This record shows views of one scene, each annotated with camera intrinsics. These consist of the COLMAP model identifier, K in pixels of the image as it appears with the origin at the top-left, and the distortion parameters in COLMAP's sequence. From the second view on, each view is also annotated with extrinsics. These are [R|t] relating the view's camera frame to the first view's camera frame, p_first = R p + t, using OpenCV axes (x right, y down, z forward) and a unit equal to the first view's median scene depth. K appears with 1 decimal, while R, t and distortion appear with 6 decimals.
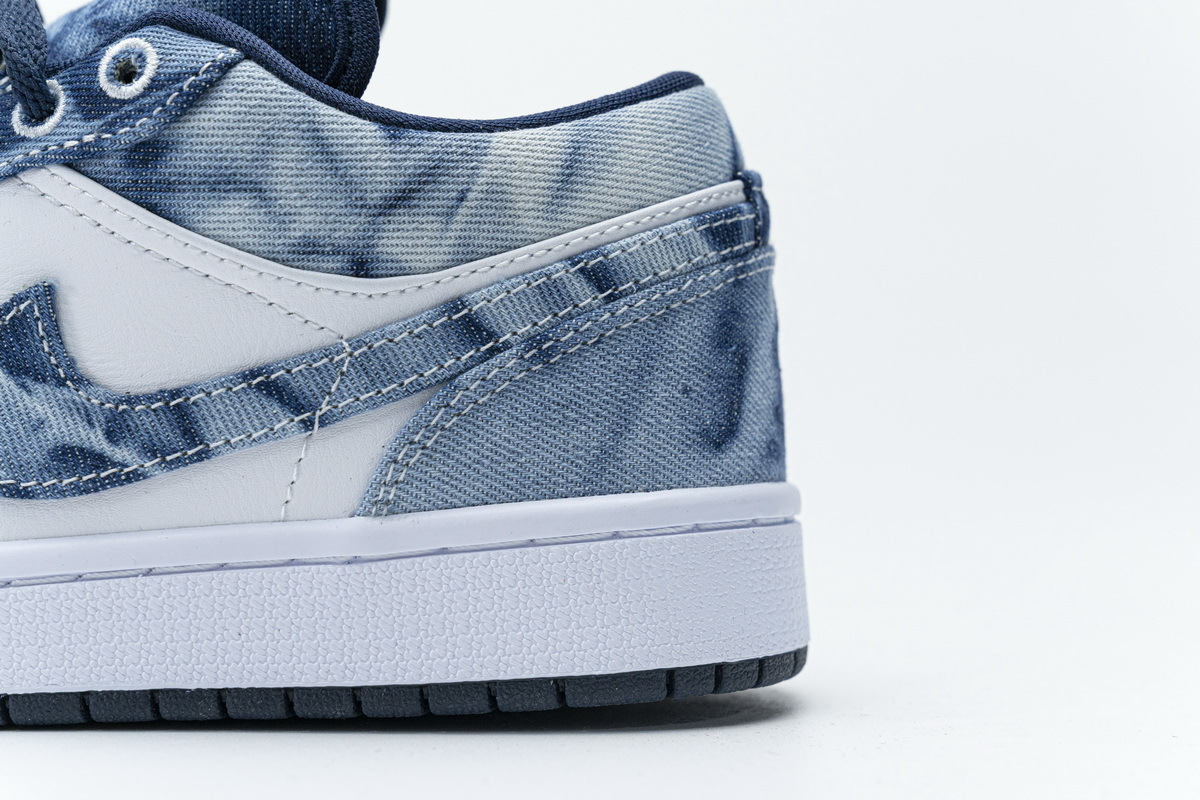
lens RADIAL K [[2321.0, 0, 601.1], [0, 2321.0, 386.4], [0, 0, 1]] dist [0.015519, -0.114266]
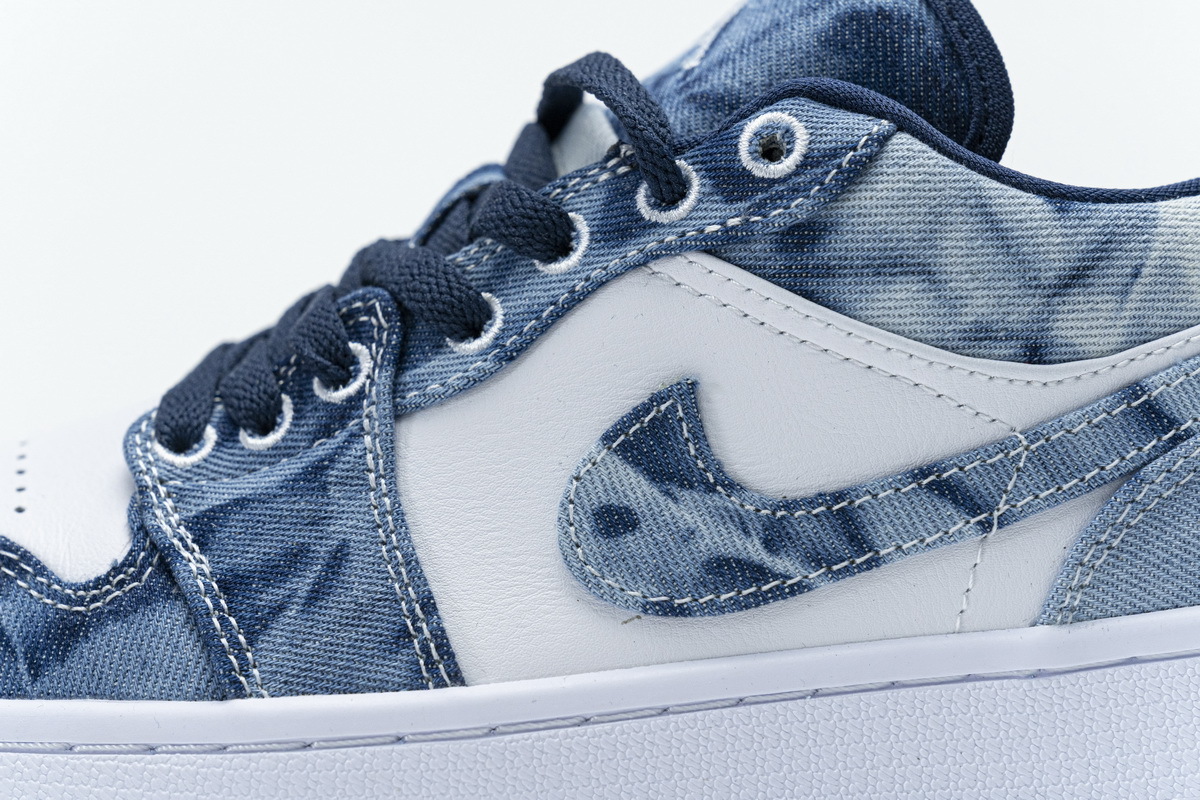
lens RADIAL K [[2321.0, 0, 601.1], [0, 2321.0, 386.4], [0, 0, 1]] dist [0.015519, -0.114266]
pose [[0.999543, -0.030007, -0.003622, -0.271493], [0.029892, 0.999148, -0.028439, -0.017118], [0.004472, 0.028318, 0.999589, 0.082250]]
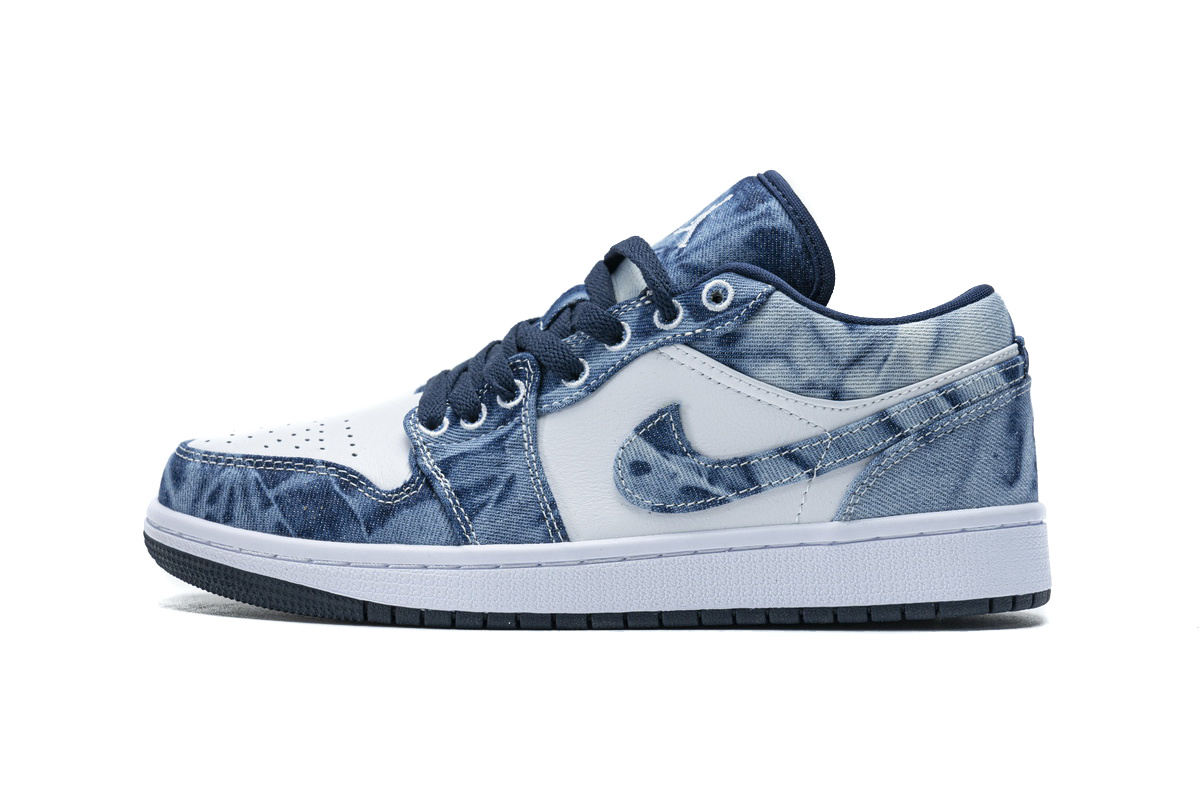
lens RADIAL K [[2321.0, 0, 601.1], [0, 2321.0, 386.4], [0, 0, 1]] dist [0.015519, -0.114266]
pose [[0.999940, -0.004571, -0.009947, -0.283926], [0.004552, 0.999988, -0.001903, -0.056107], [0.009955, 0.001858, 0.999949, -0.982050]]
